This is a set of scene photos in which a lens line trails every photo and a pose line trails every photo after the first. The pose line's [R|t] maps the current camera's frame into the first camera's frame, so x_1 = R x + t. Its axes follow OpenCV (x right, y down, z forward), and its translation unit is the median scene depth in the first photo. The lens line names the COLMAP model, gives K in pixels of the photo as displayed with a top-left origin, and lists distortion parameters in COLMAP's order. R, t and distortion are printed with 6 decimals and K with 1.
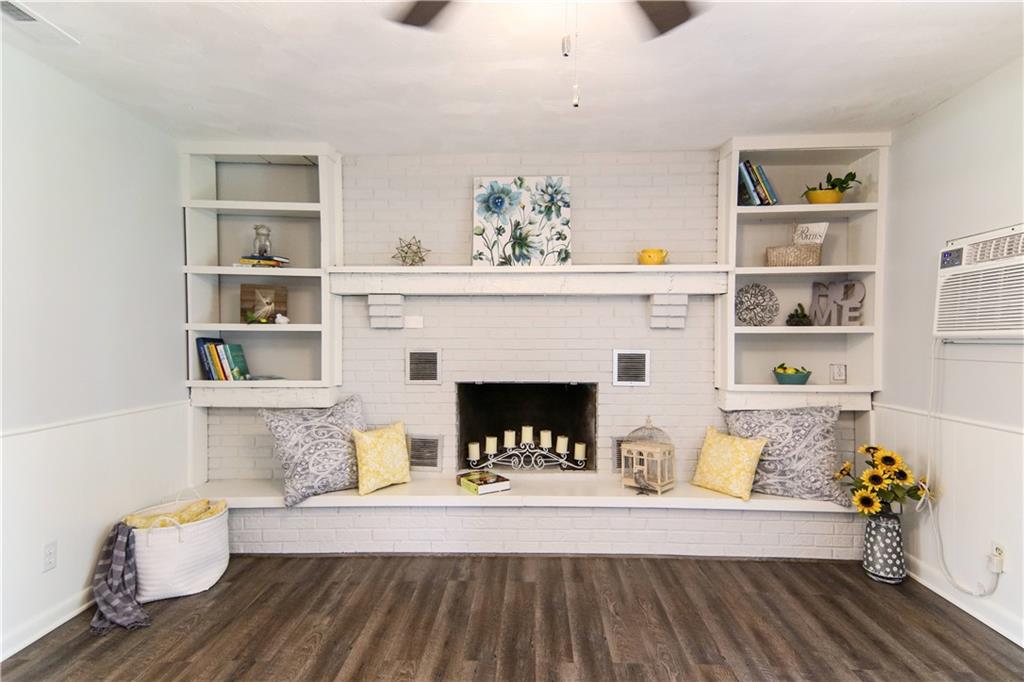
lens RADIAL K [[515.7, 0, 536.2], [0, 515.7, 343.3], [0, 0, 1]] dist [0.093732, -0.043921]
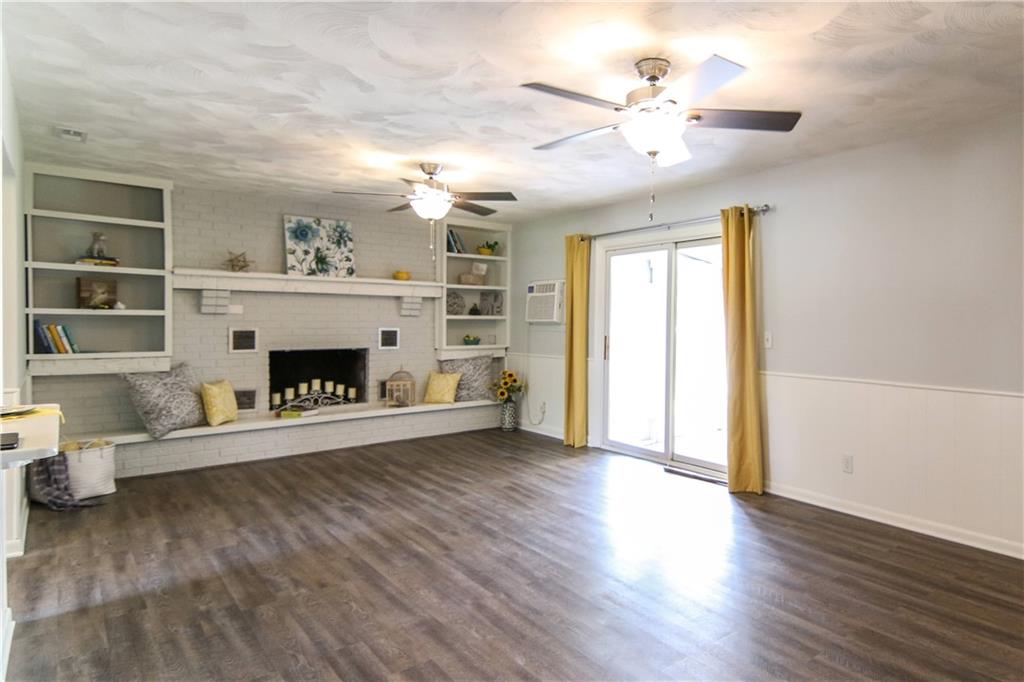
lens RADIAL K [[515.7, 0, 536.2], [0, 515.7, 343.3], [0, 0, 1]] dist [0.093732, -0.043921]
pose [[0.821590, -0.023247, 0.569605, -0.412270], [0.000661, 0.999206, 0.039828, -0.005201], [-0.570078, -0.032345, 0.820953, -0.711840]]
